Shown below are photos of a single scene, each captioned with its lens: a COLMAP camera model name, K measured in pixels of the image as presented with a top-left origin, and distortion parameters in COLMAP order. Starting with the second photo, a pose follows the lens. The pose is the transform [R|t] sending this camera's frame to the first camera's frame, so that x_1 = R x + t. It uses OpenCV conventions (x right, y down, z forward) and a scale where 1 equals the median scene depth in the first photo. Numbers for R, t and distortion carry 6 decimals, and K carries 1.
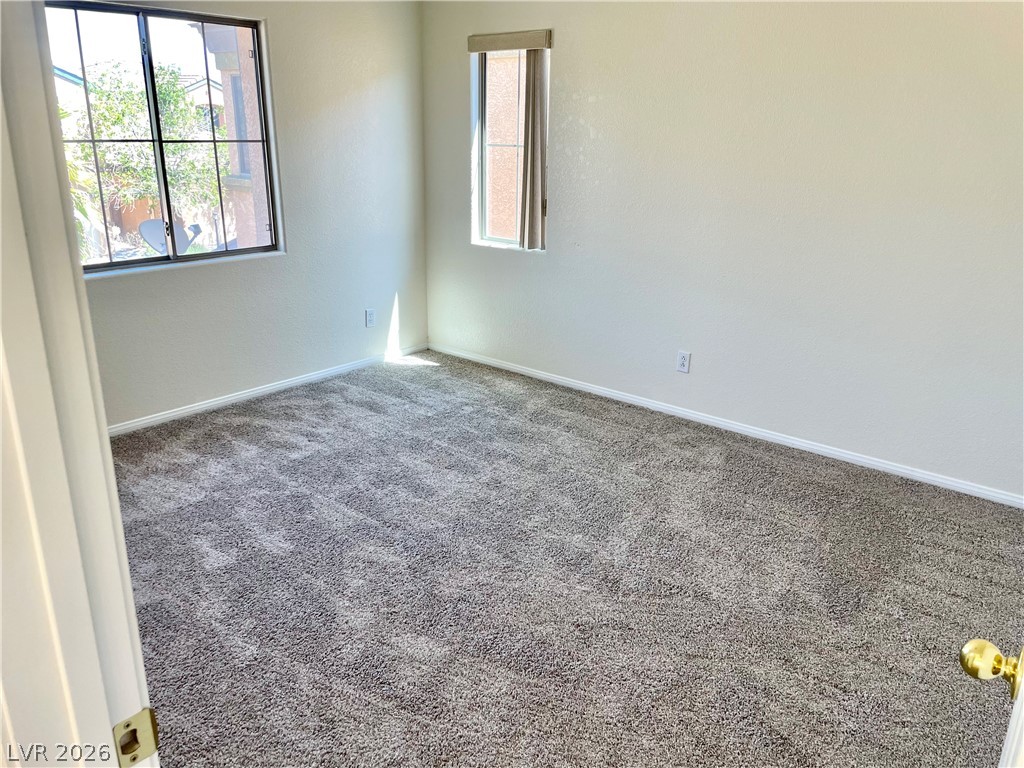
lens RADIAL K [[775.3, 0, 511.8], [0, 775.3, 380.5], [0, 0, 1]] dist [0.083953, -0.115653]
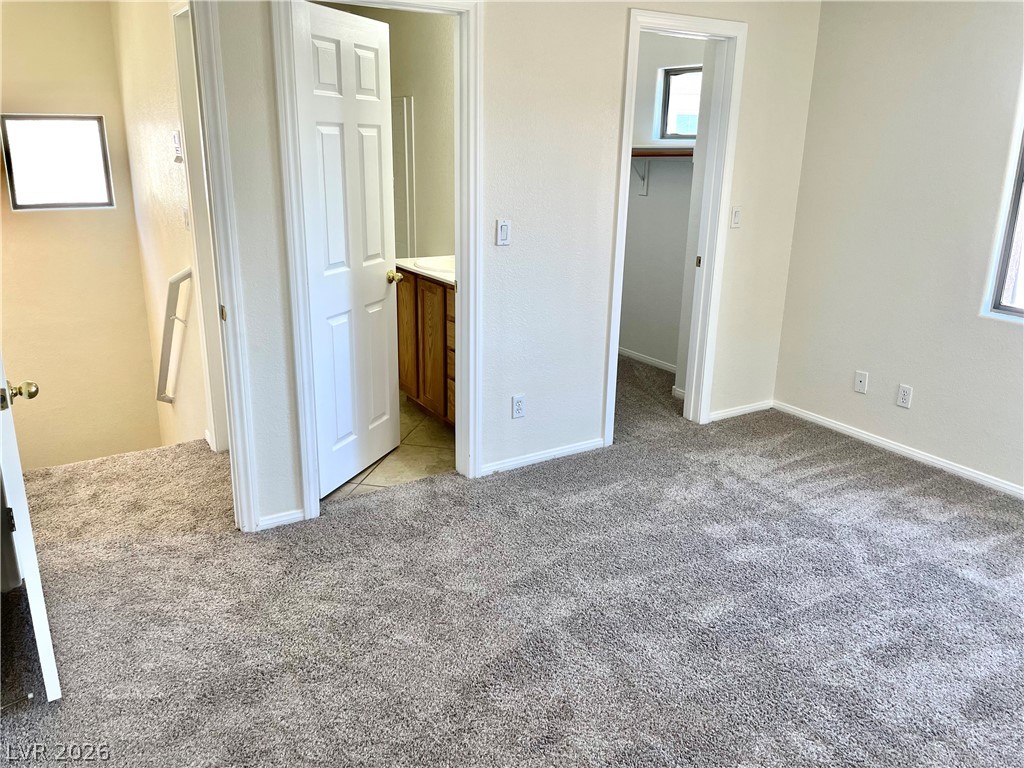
lens RADIAL K [[775.3, 0, 505.9], [0, 775.3, 374.8], [0, 0, 1]] dist [0.083953, -0.115653]
pose [[-0.326276, 0.253449, -0.910663, 0.621730], [-0.305885, 0.883243, 0.355411, -0.250179], [0.894415, 0.394520, -0.210655, 0.744763]]
